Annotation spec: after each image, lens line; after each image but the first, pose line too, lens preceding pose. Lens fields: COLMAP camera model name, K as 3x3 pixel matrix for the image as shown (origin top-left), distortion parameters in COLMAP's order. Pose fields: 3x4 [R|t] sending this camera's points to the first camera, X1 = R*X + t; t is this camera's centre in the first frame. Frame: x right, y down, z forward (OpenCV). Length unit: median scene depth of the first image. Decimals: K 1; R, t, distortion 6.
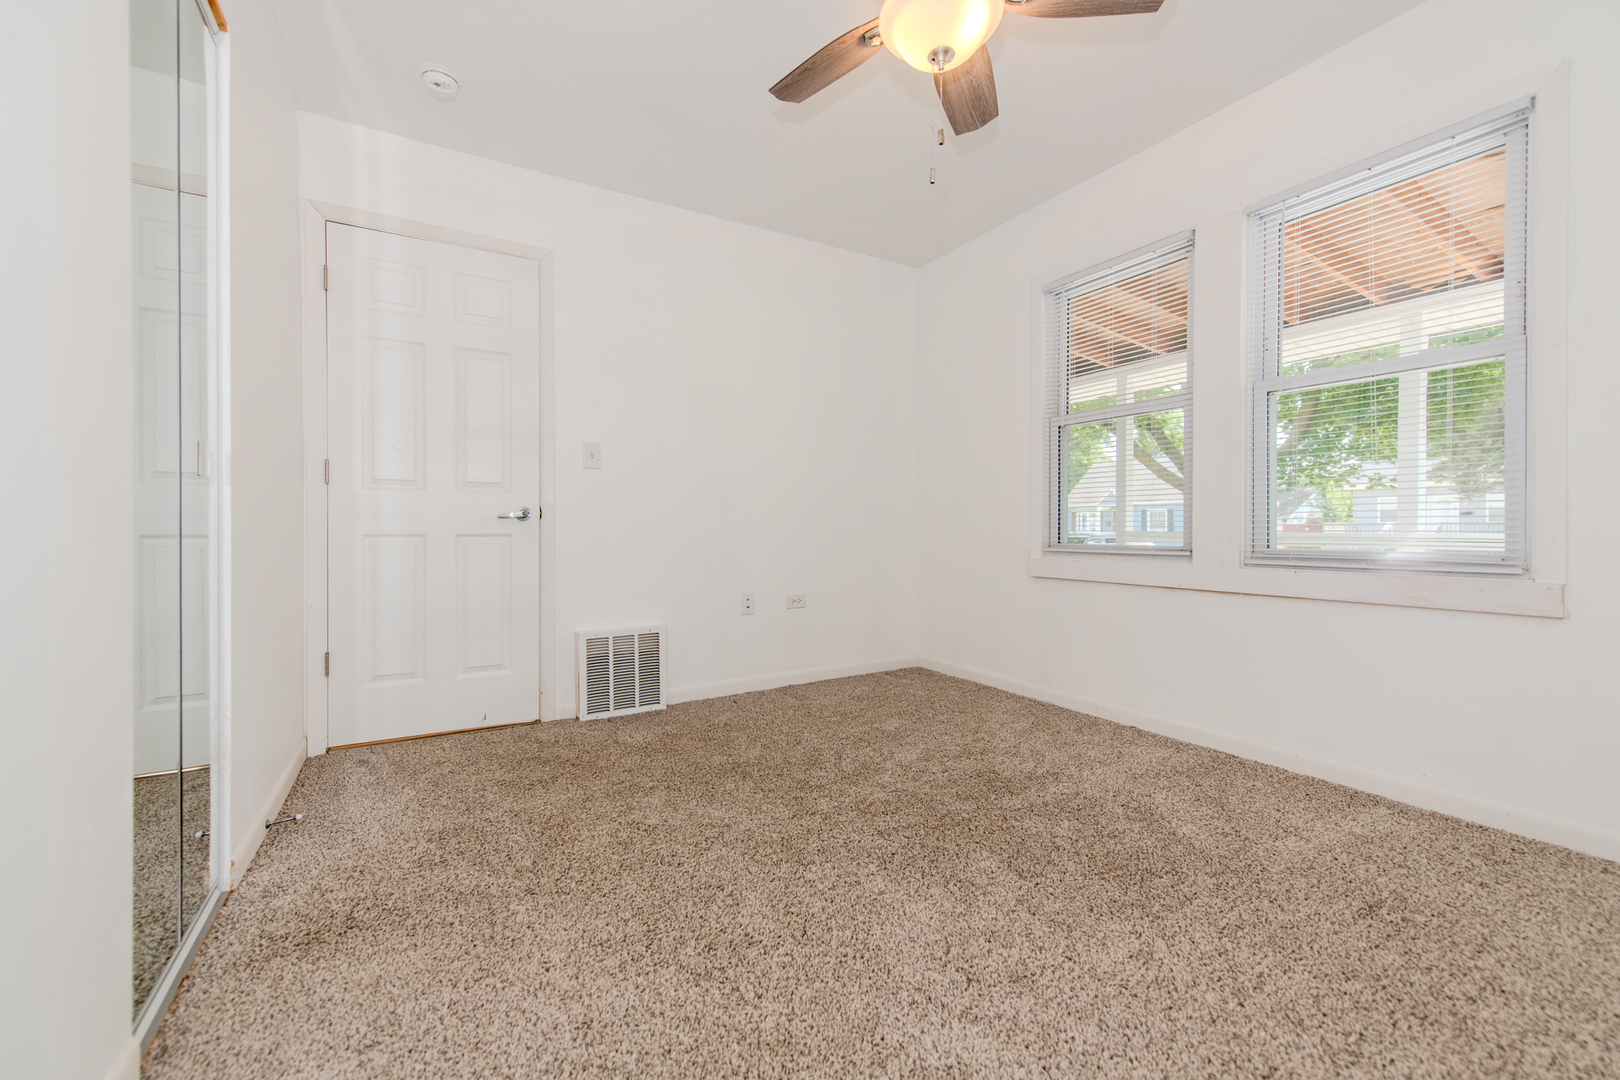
lens RADIAL K [[640.8, 0, 810.0], [0, 640.8, 540.0], [0, 0, 1]] dist [0.001699, 0.000132]
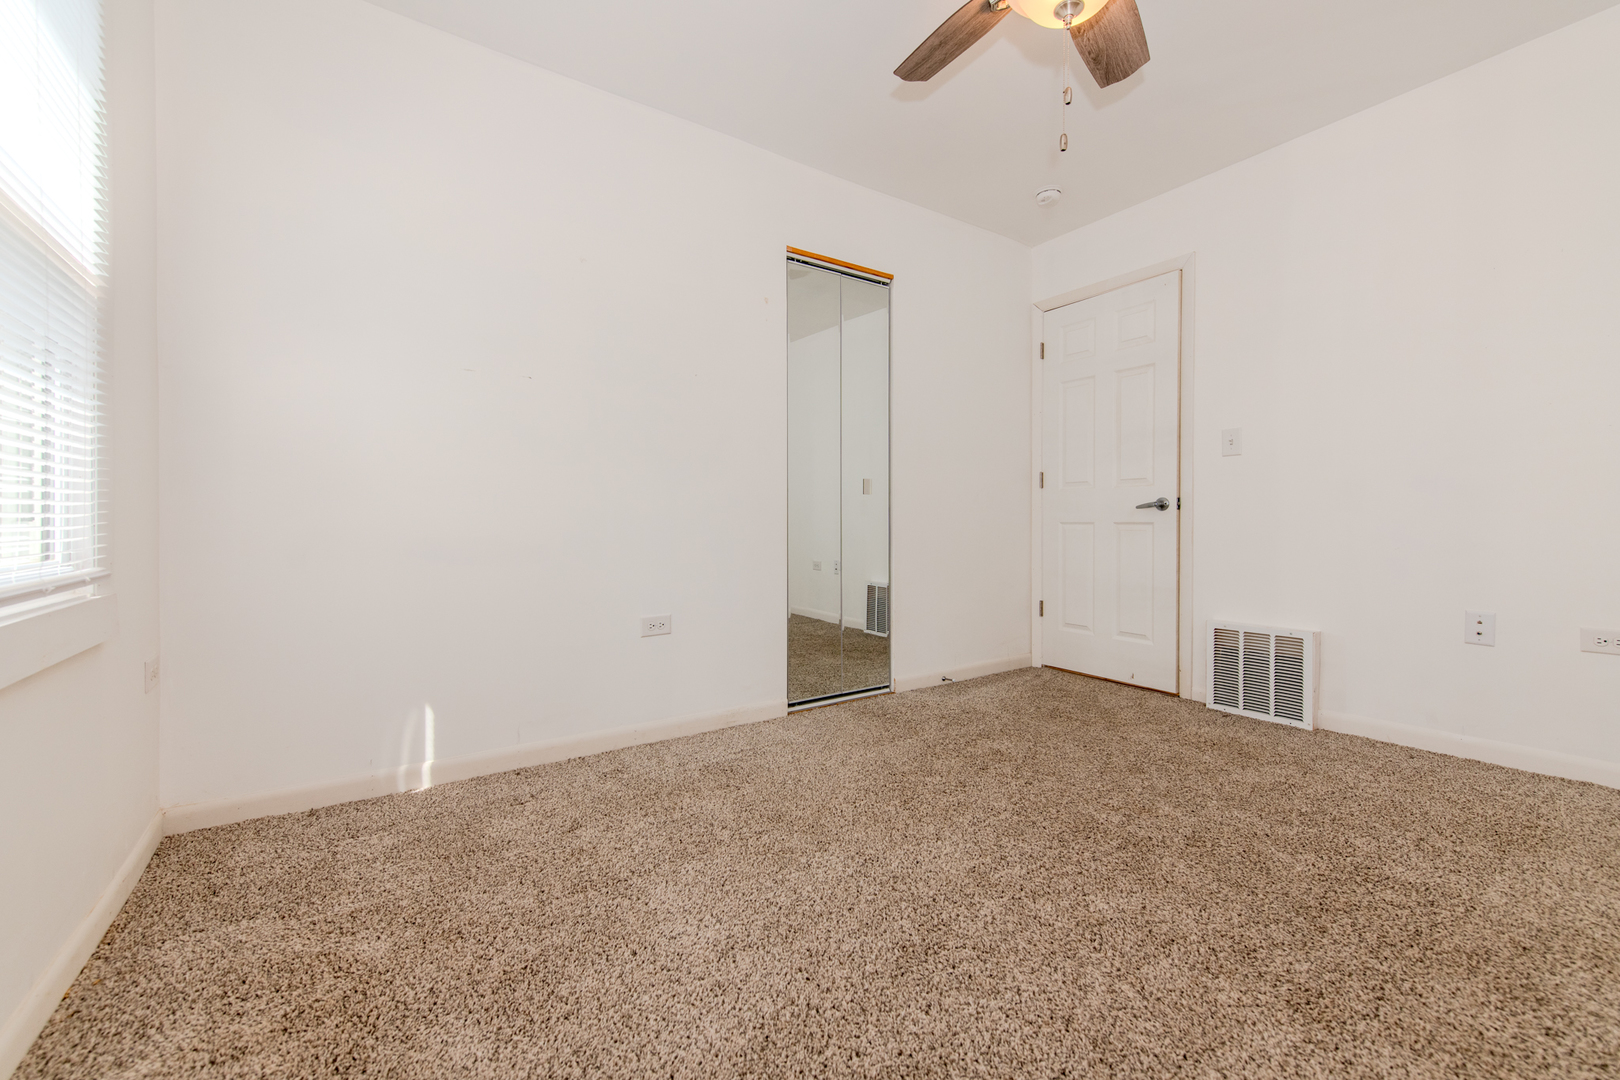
lens RADIAL K [[640.8, 0, 810.0], [0, 640.8, 540.0], [0, 0, 1]] dist [0.001699, 0.000132]
pose [[0.072943, 0.032511, -0.996806, 0.598800], [-0.008916, 0.999450, 0.031945, -0.009471], [0.997296, 0.006557, 0.073193, 0.295003]]
